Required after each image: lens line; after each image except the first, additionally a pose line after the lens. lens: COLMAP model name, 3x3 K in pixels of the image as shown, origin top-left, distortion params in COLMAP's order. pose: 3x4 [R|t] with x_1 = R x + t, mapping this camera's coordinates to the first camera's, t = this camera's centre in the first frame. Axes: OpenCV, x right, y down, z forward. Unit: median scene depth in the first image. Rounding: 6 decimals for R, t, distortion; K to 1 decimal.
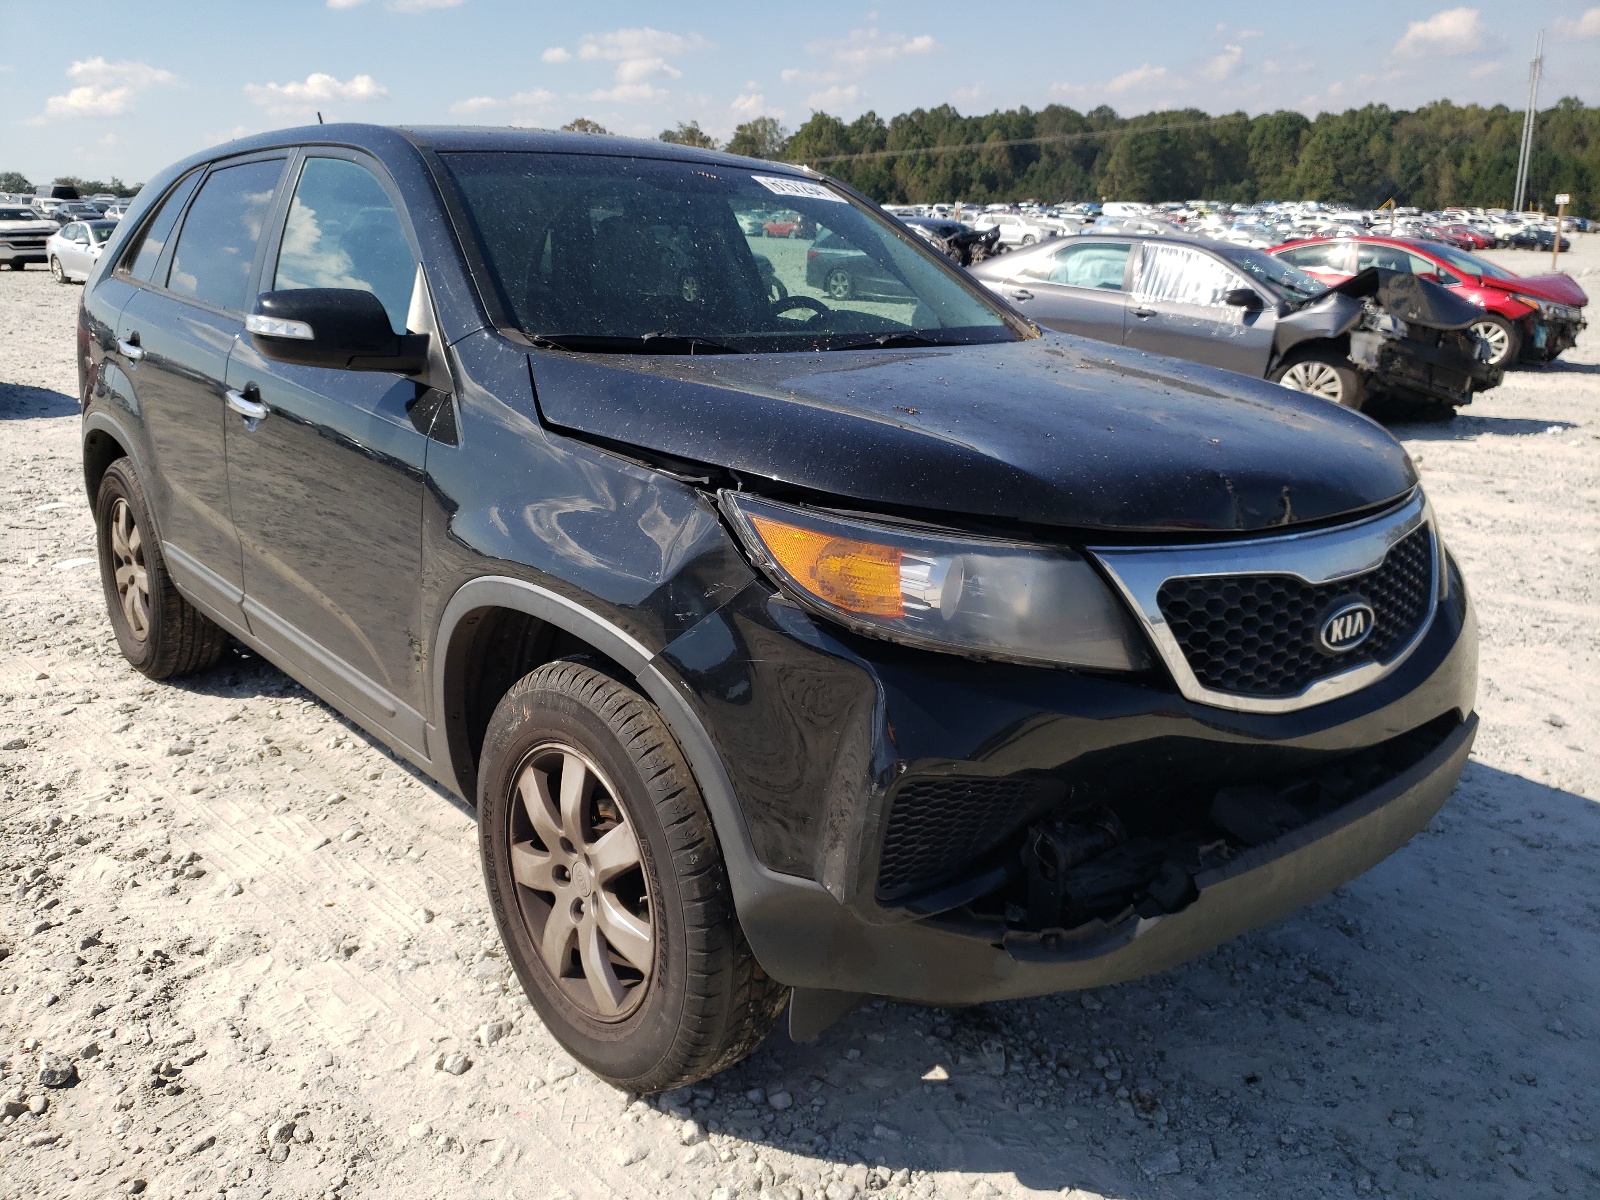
lens RADIAL K [[1185.0, 0, 855.2], [0, 1185.0, 599.8], [0, 0, 1]] dist [-0.009588, 0.042350]
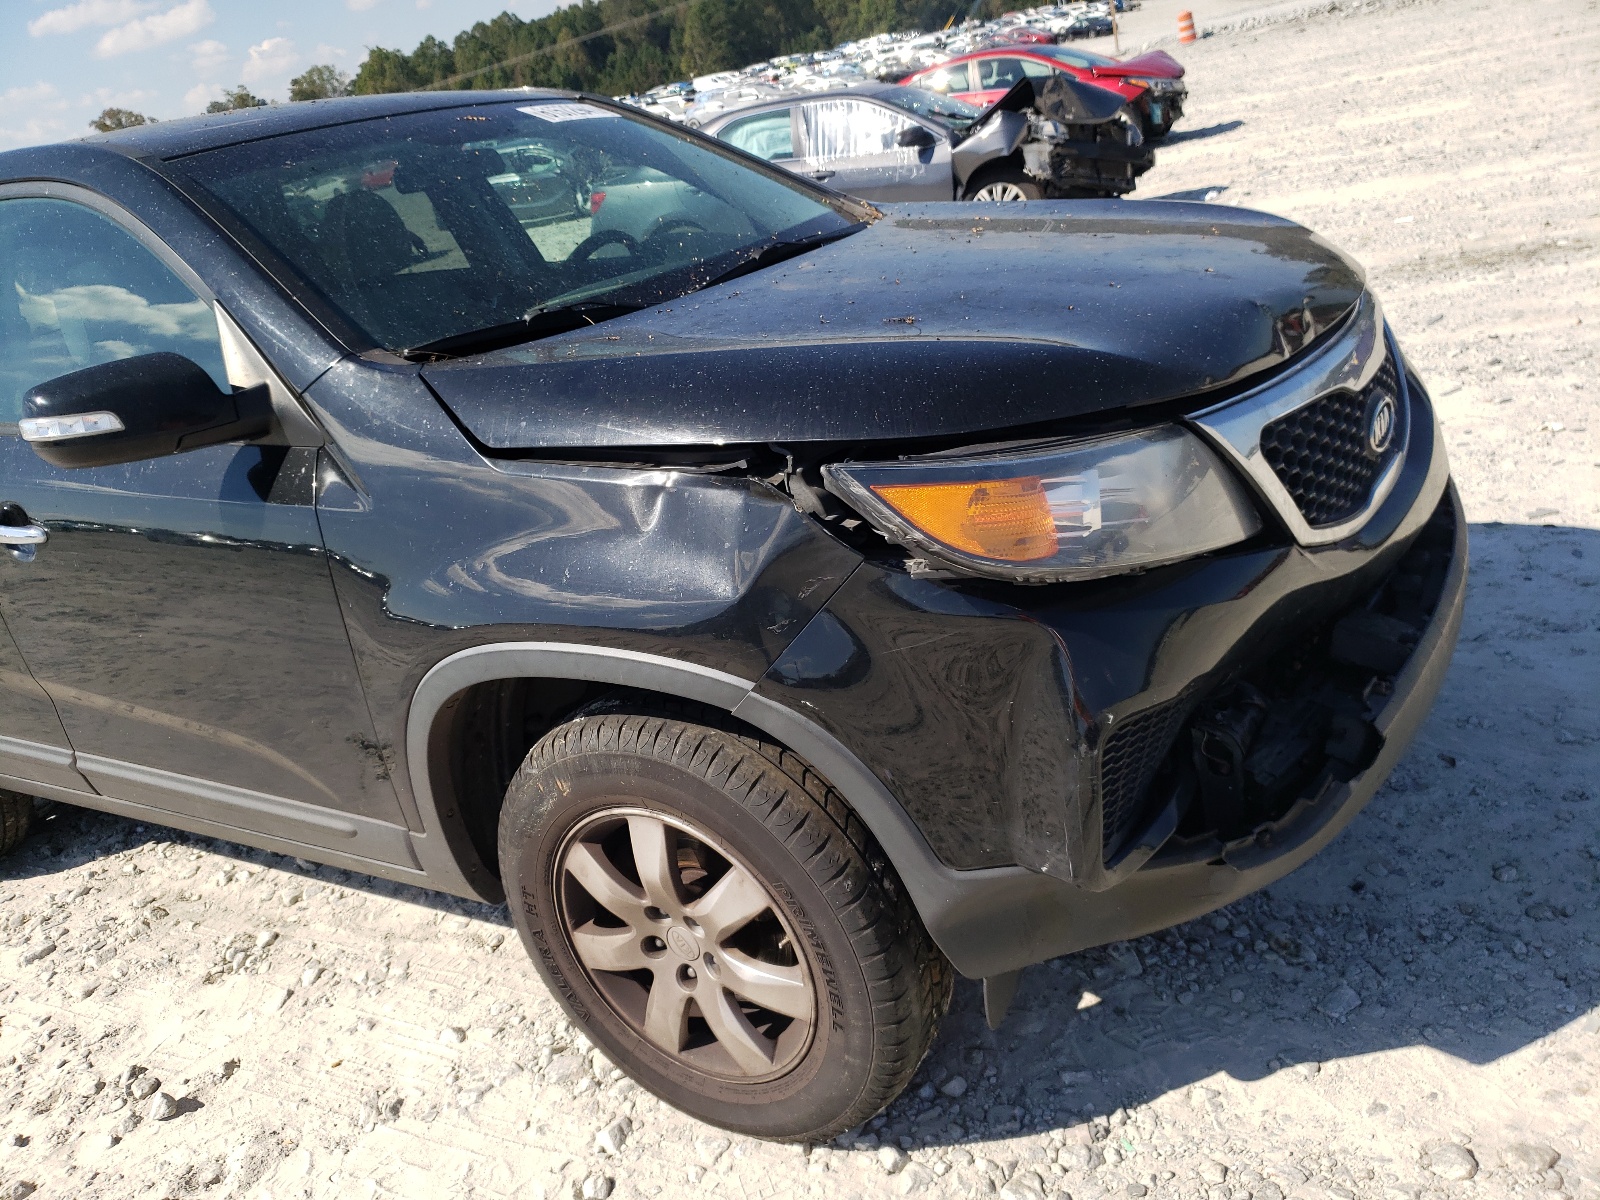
lens RADIAL K [[1185.0, 0, 855.2], [0, 1185.0, 599.8], [0, 0, 1]] dist [-0.009588, 0.042350]
pose [[0.935768, -0.300247, 0.184906, -0.175937], [0.283811, 0.952508, 0.110365, -0.058622], [-0.209261, -0.050798, 0.976539, 0.119333]]
